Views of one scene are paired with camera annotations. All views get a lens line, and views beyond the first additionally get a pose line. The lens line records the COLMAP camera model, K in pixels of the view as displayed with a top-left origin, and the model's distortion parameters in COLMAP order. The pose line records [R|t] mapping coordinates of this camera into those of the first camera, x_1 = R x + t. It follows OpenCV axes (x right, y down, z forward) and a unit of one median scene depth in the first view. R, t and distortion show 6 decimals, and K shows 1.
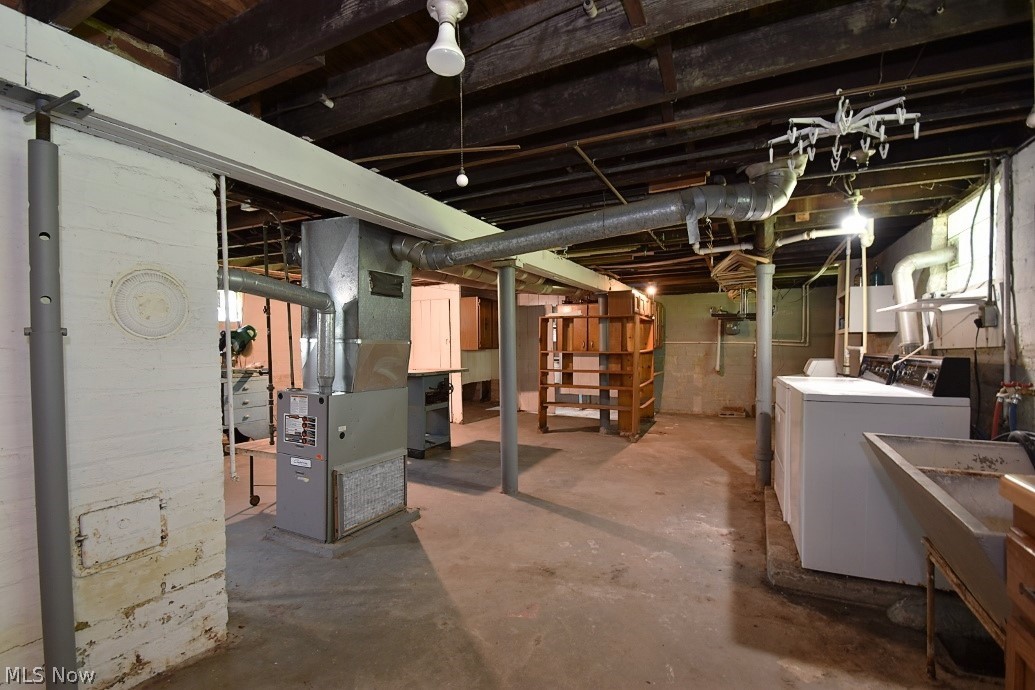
lens RADIAL K [[480.1, 0, 499.0], [0, 480.1, 350.5], [0, 0, 1]] dist [-0.014870, -0.001594]
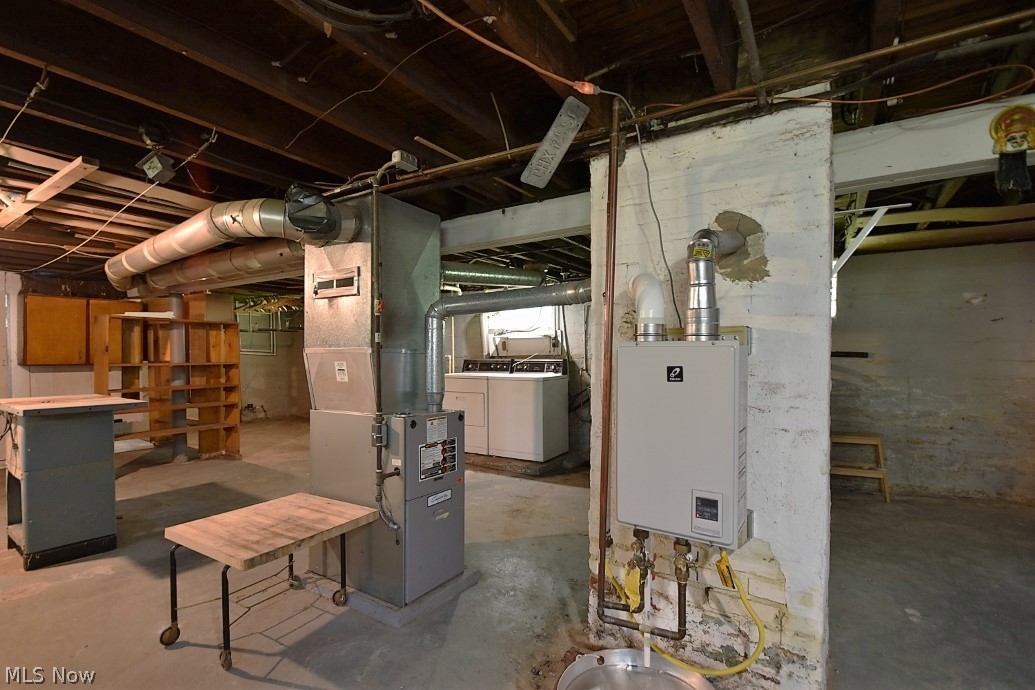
lens RADIAL K [[480.1, 0, 513.5], [0, 480.1, 351.0], [0, 0, 1]] dist [-0.014870, -0.001594]
pose [[0.082696, 0.005927, 0.996557, -1.140843], [0.011680, 0.999908, -0.006917, -0.012014], [-0.996506, 0.012212, 0.082619, 0.741274]]
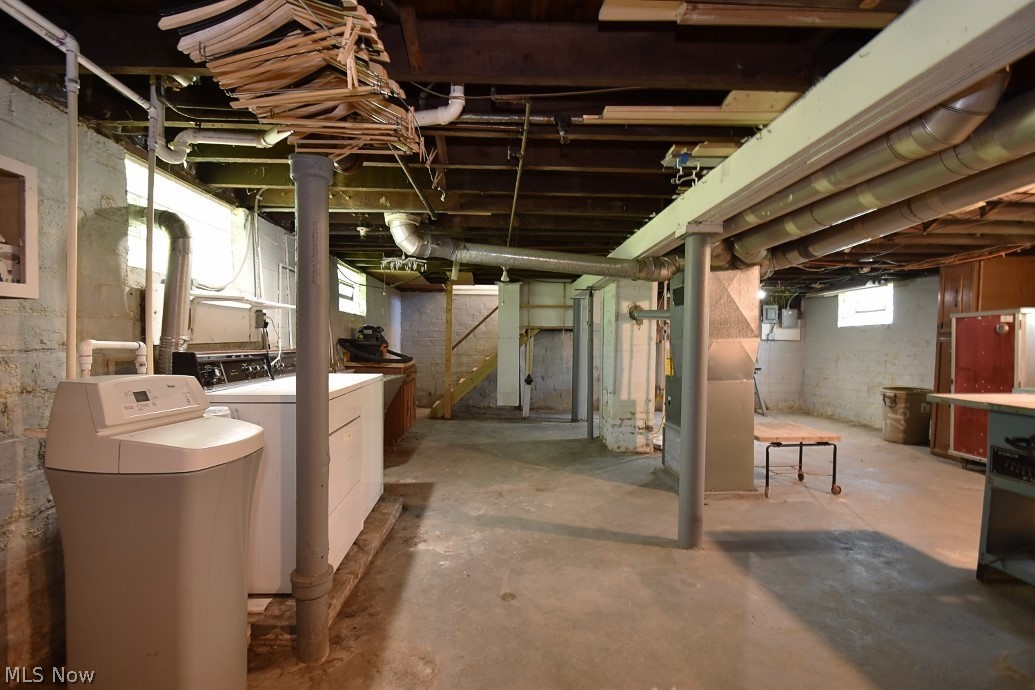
lens RADIAL K [[480.1, 0, 512.9], [0, 480.1, 348.2], [0, 0, 1]] dist [-0.014870, -0.001594]
pose [[-0.870183, 0.000786, -0.492728, 0.791755], [-0.011056, 0.999716, 0.021121, -0.021041], [0.492605, 0.023827, -0.869927, 1.925718]]
